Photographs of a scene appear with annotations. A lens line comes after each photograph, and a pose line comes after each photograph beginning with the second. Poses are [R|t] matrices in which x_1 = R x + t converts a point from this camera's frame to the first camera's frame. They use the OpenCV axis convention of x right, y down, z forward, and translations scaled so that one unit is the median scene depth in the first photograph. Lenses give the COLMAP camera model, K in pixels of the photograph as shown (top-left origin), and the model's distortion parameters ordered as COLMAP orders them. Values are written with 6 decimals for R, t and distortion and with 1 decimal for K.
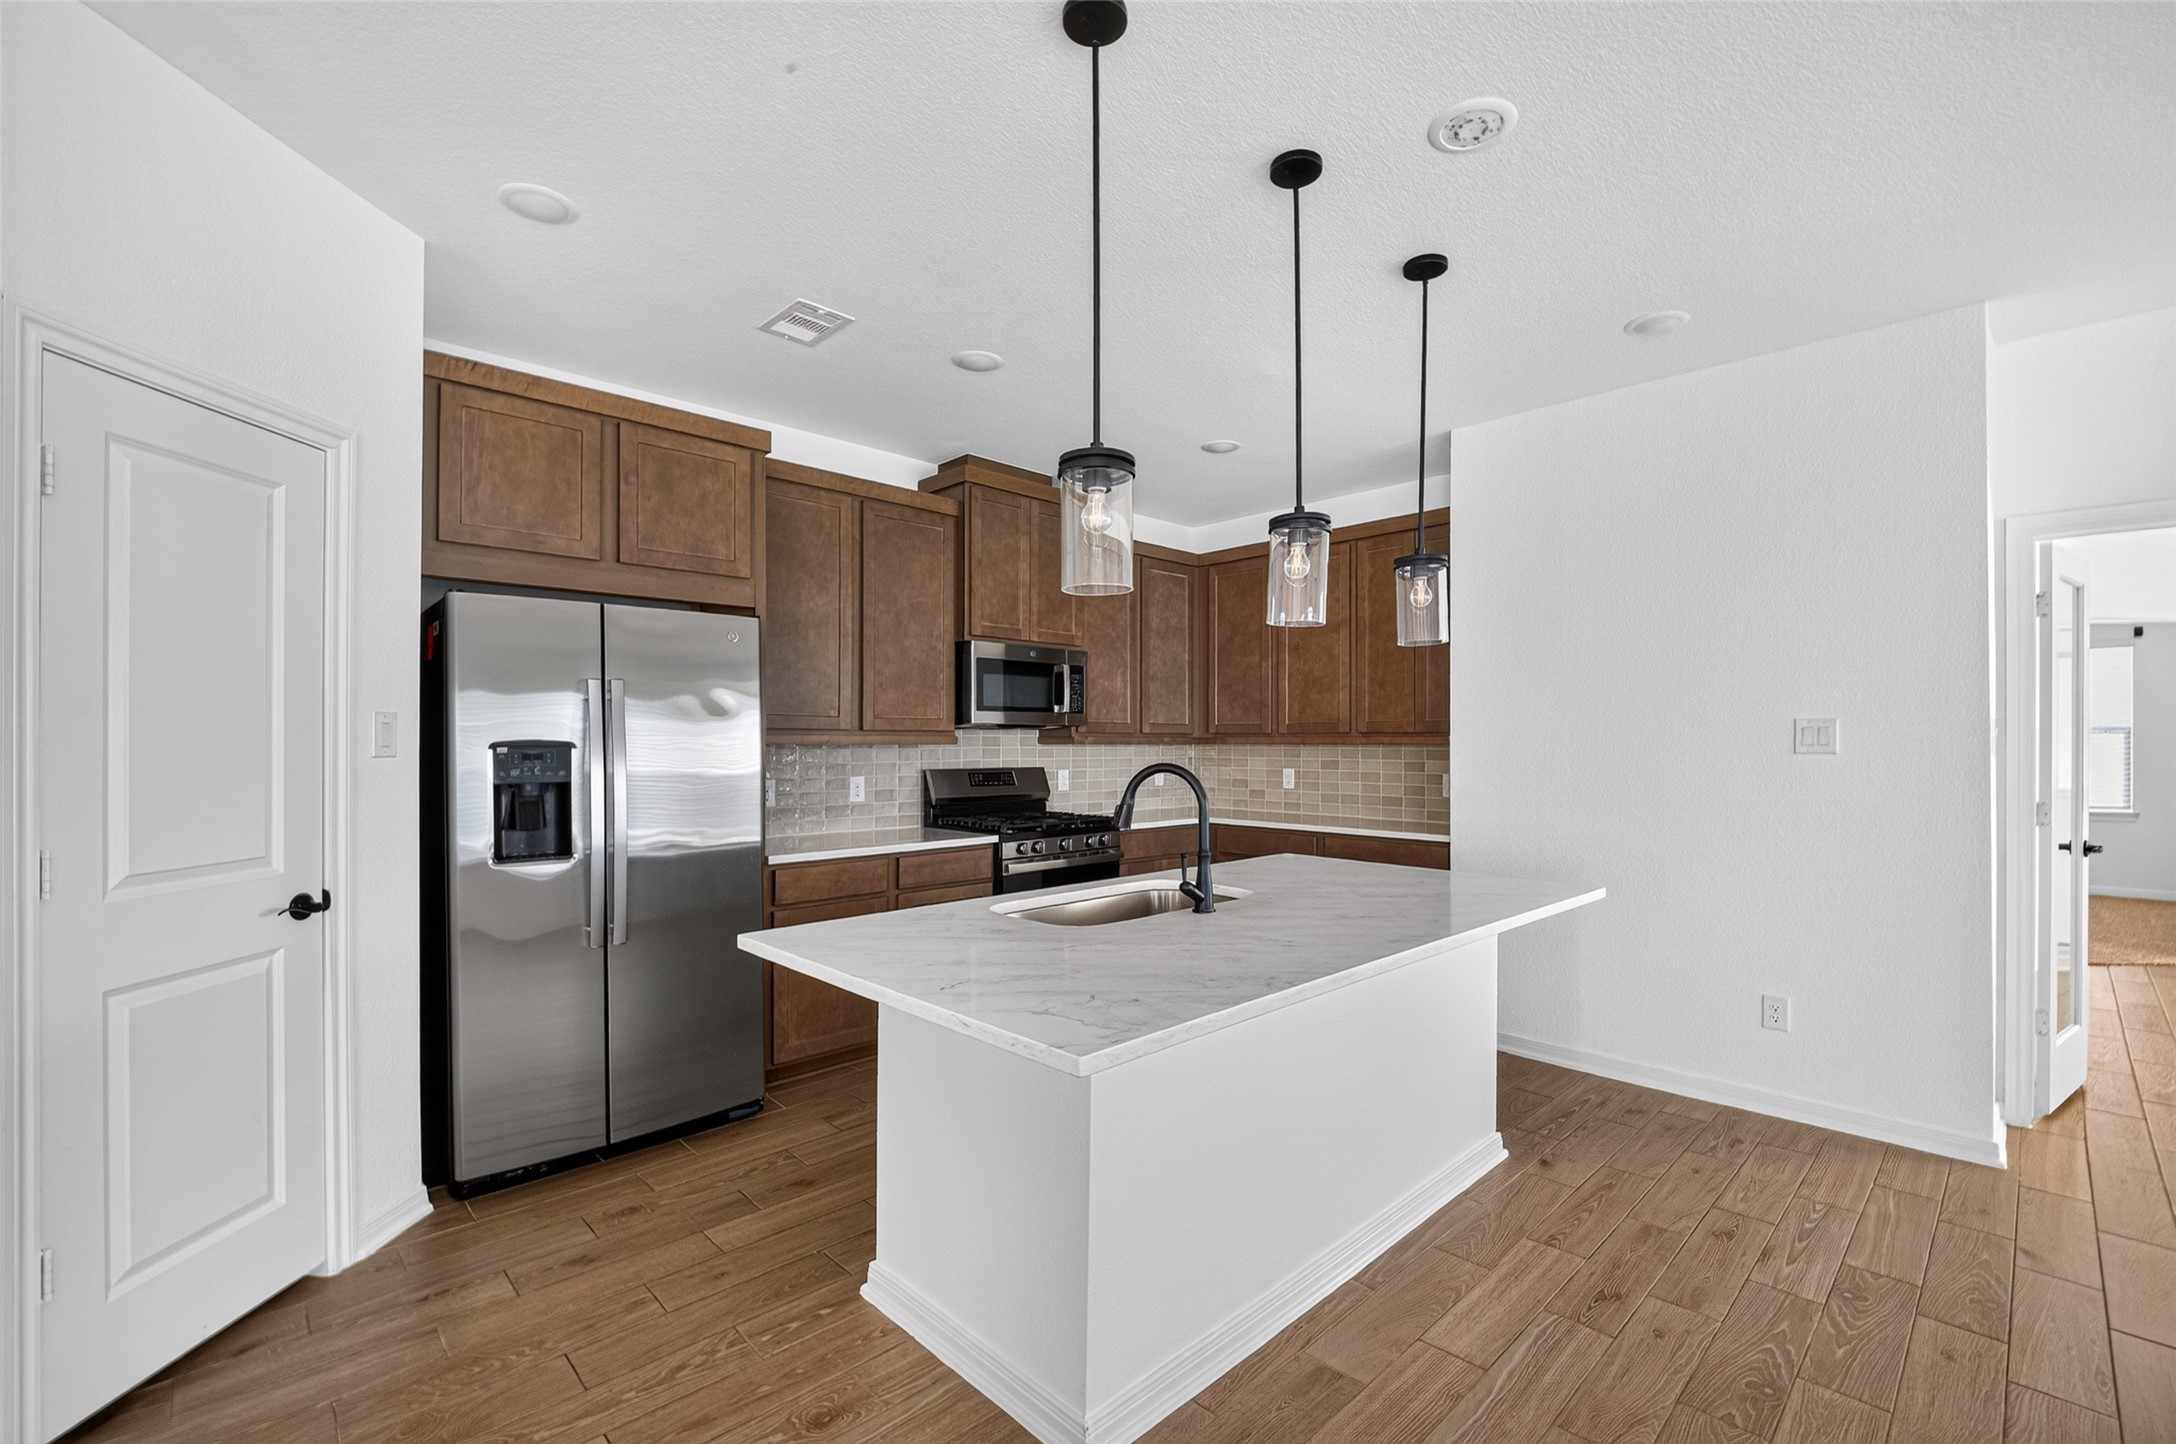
lens RADIAL K [[911.8, 0, 1100.9], [0, 911.8, 740.0], [0, 0, 1]] dist [-0.004150, -0.003946]
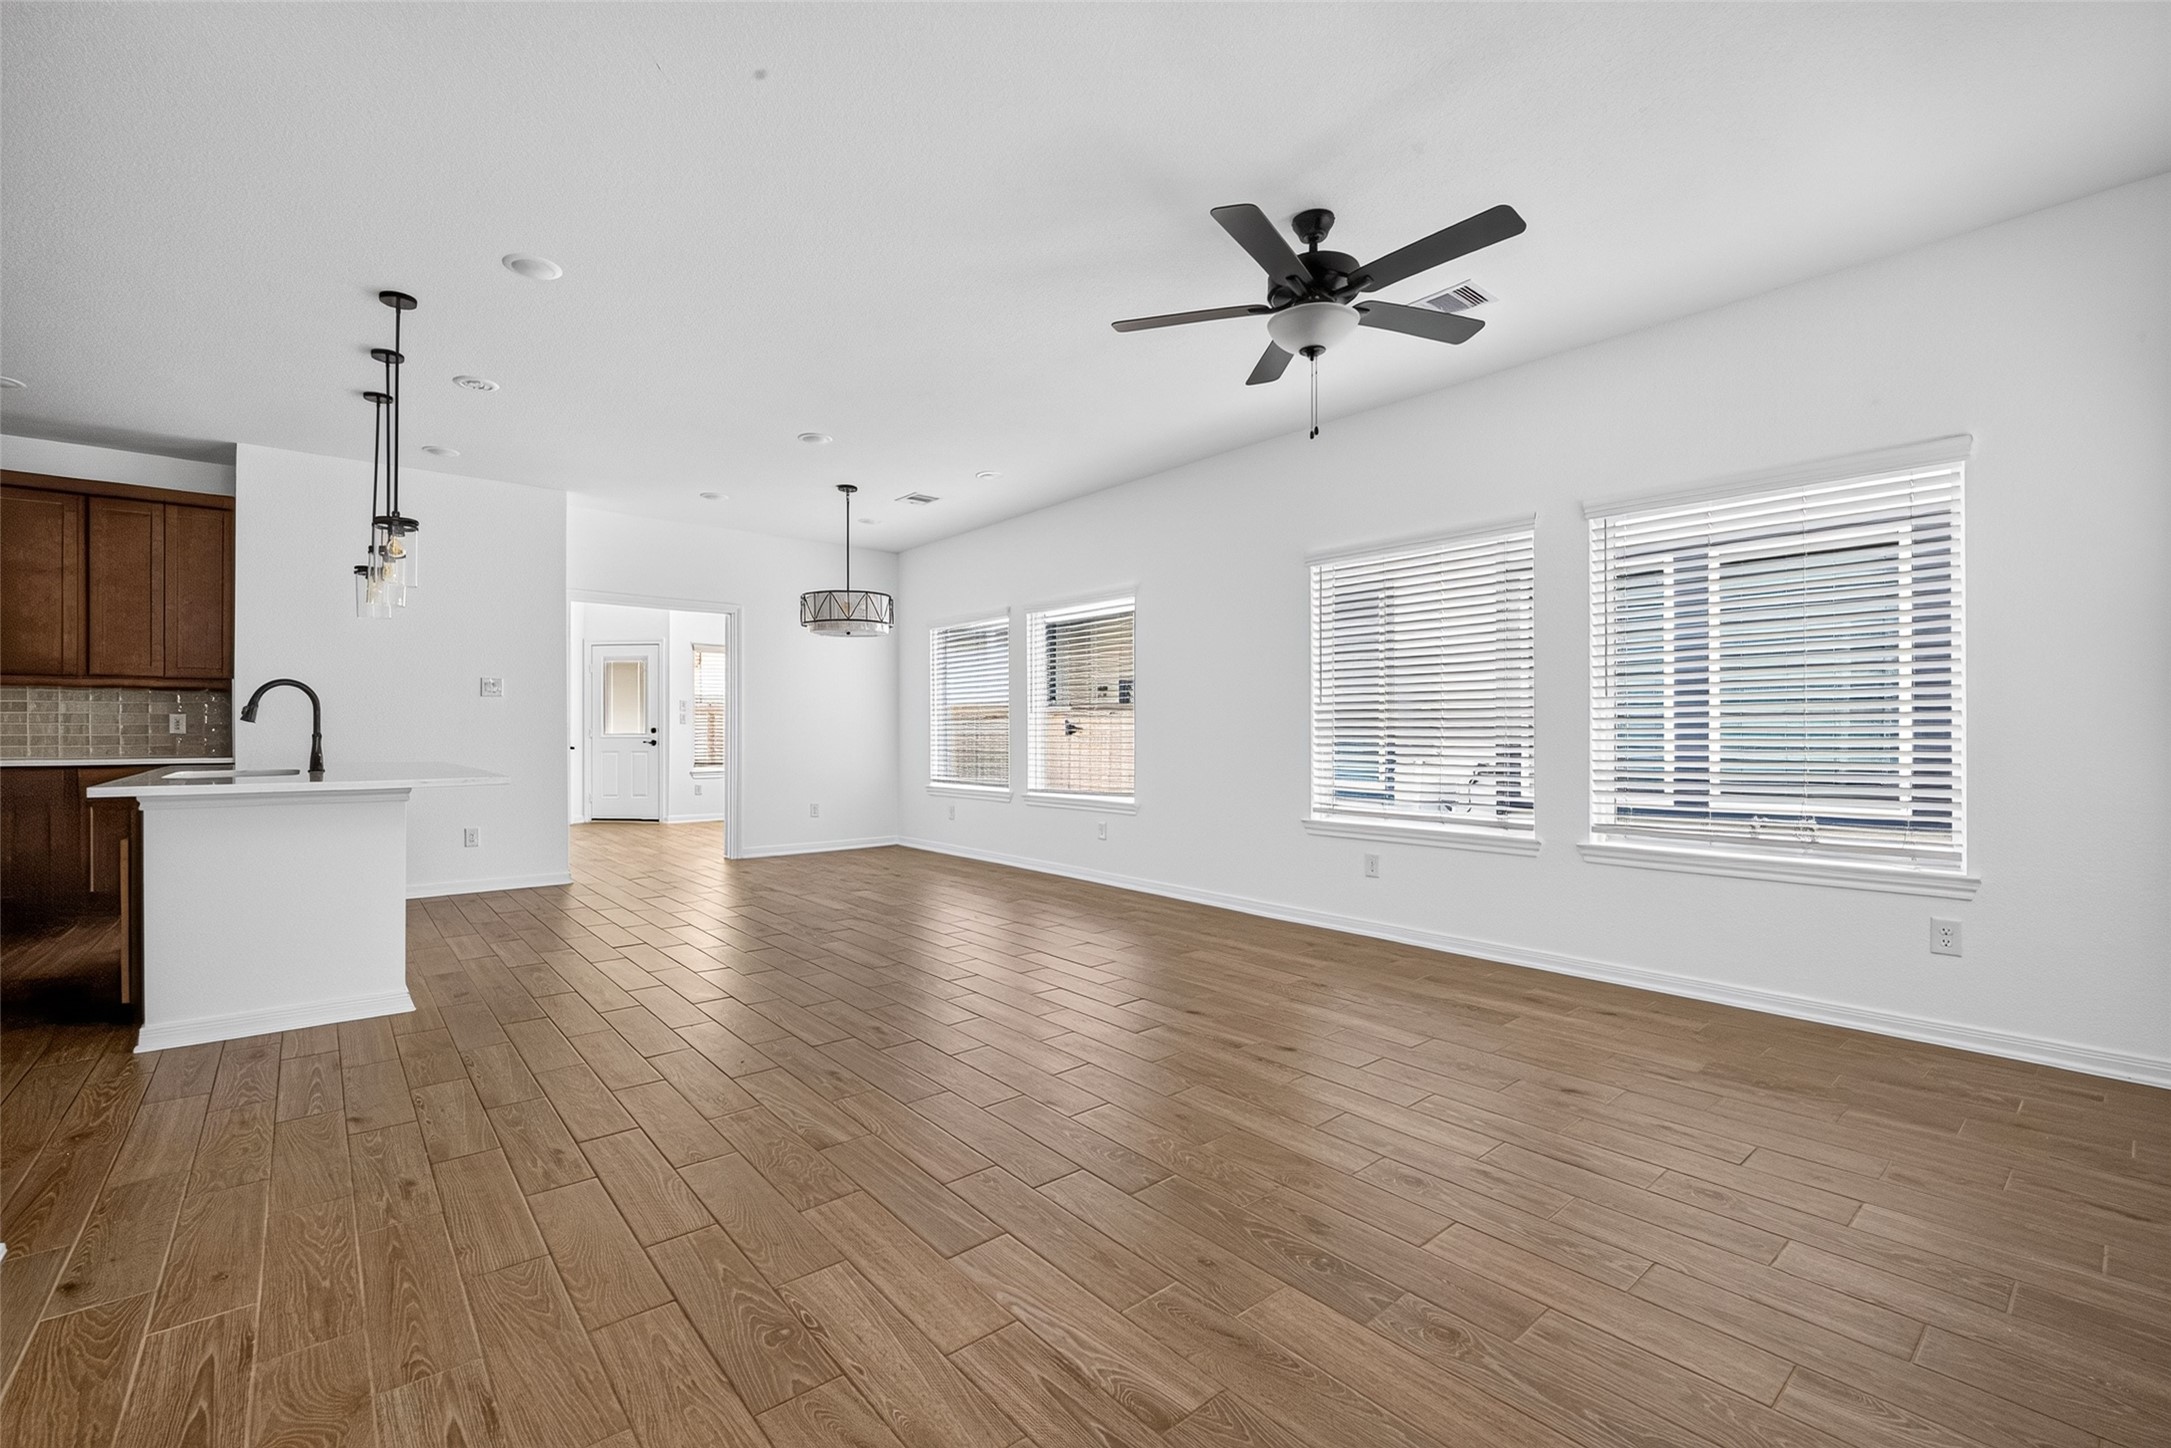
lens RADIAL K [[909.7, 0, 1089.1], [0, 909.7, 727.1], [0, 0, 1]] dist [-0.004150, -0.003946]
pose [[0.041421, 0.002640, 0.999138, -0.976605], [0.001077, 0.999996, -0.002686, 0.078946], [-0.999141, 0.001187, 0.041418, -0.303846]]
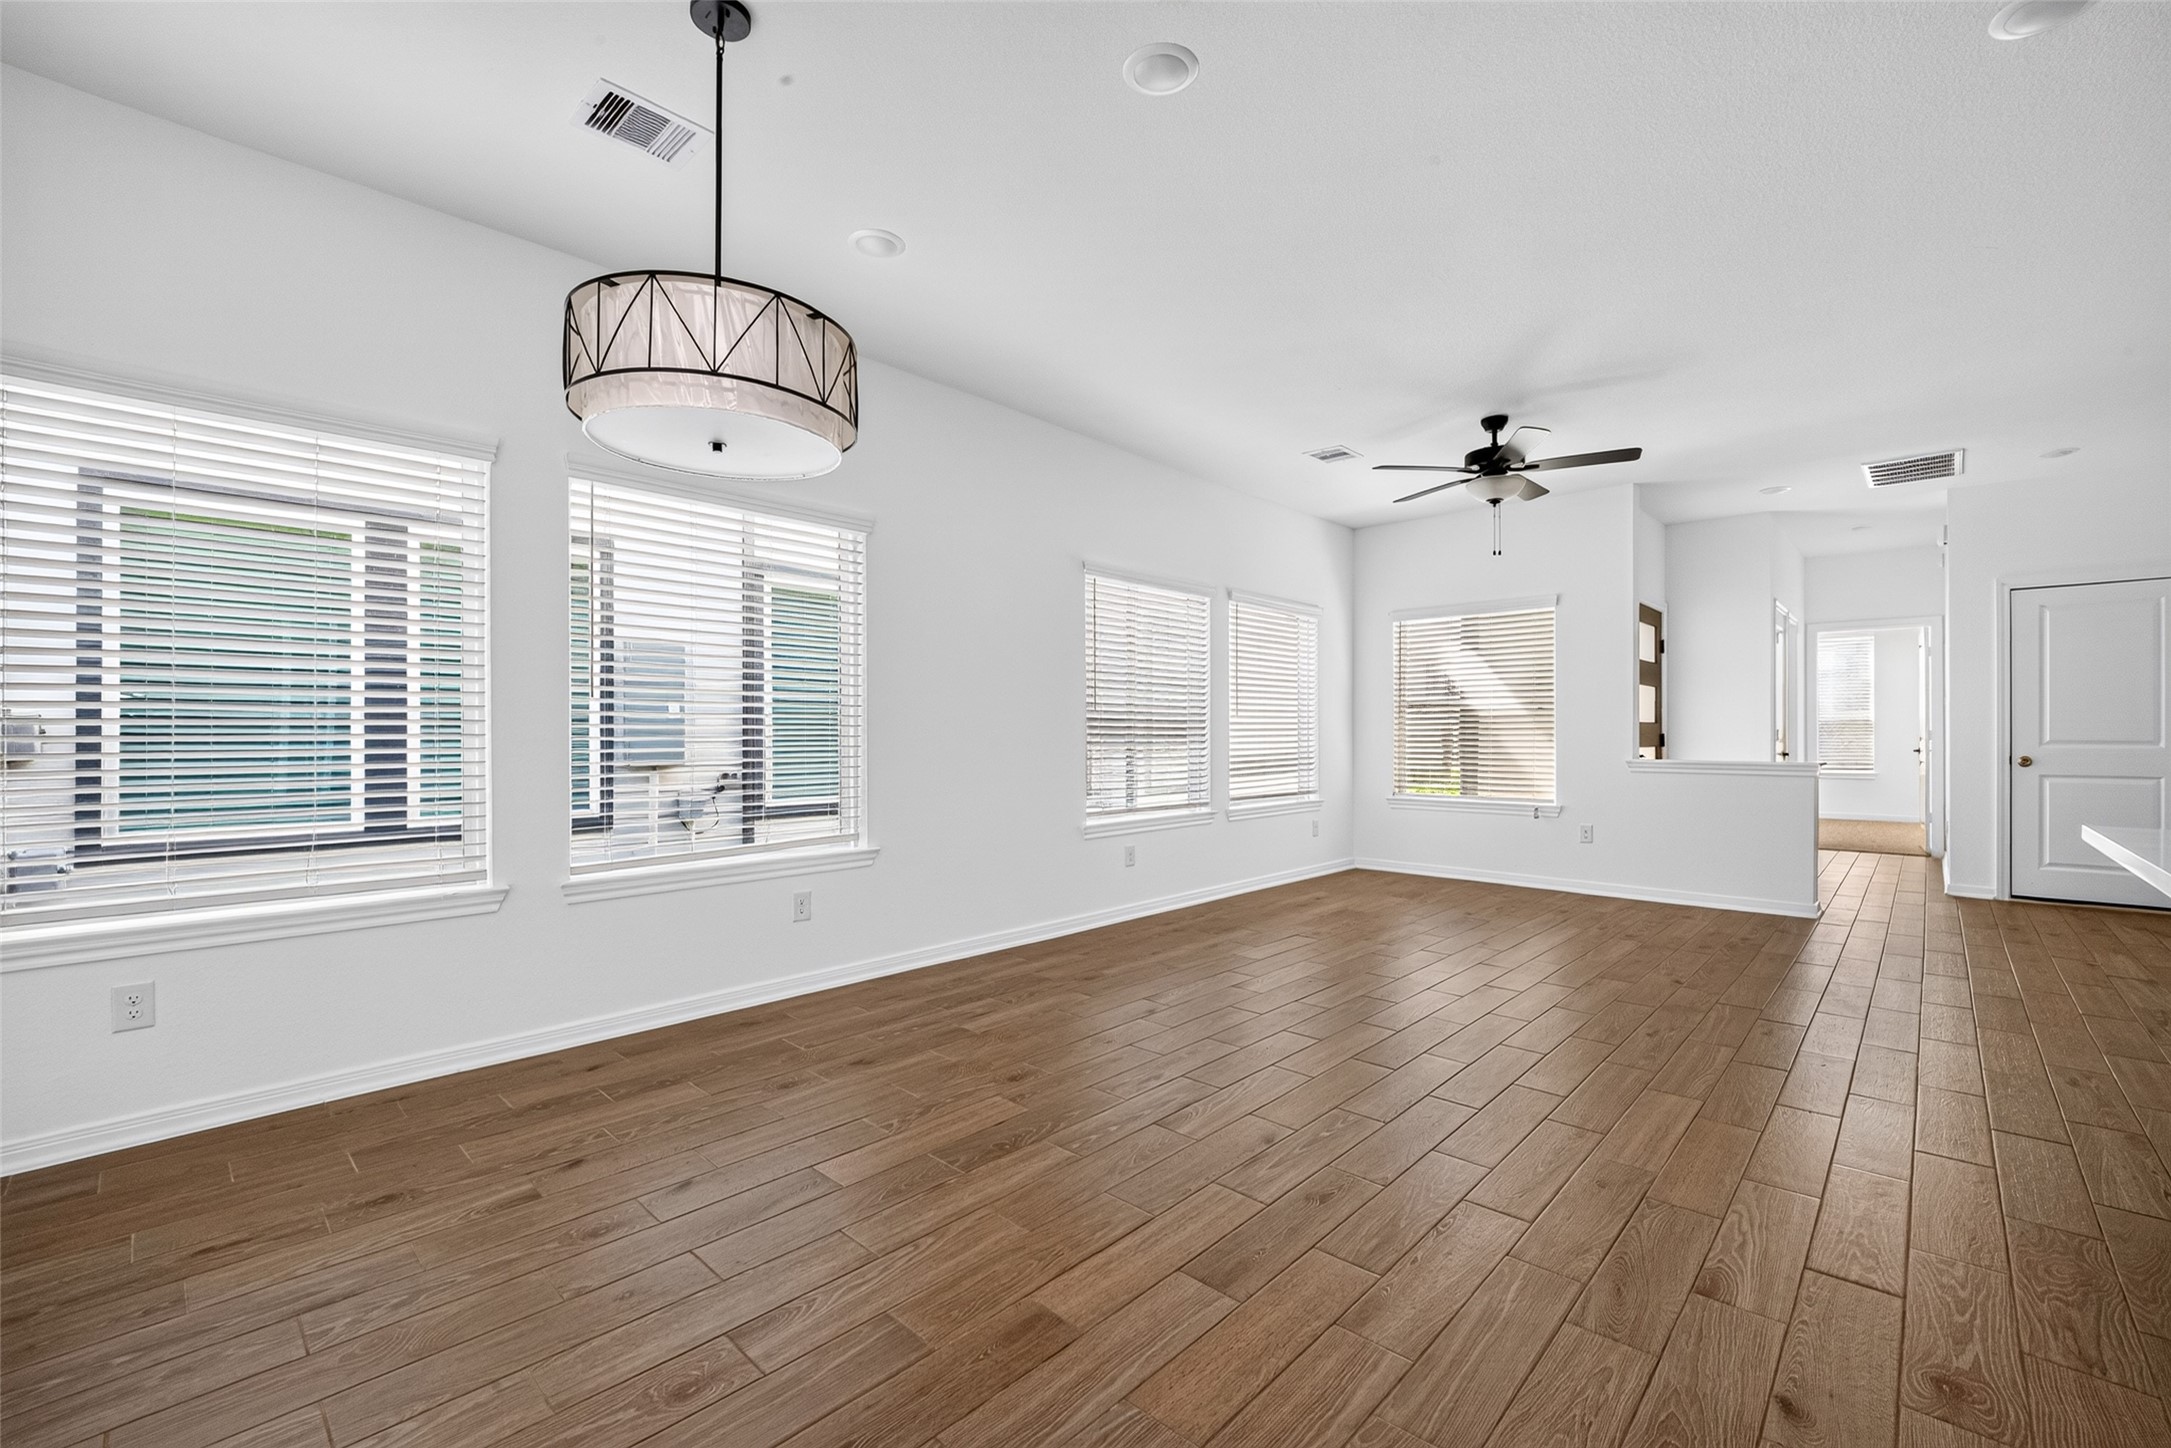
lens RADIAL K [[902.4, 0, 1084.7], [0, 902.4, 739.9], [0, 0, 1]] dist [-0.008732, -0.001267]
pose [[-0.998901, -0.002436, -0.046797, 0.631701], [-0.002582, 0.999992, 0.003049, 0.081791], [0.046789, 0.003166, -0.998900, 0.891914]]
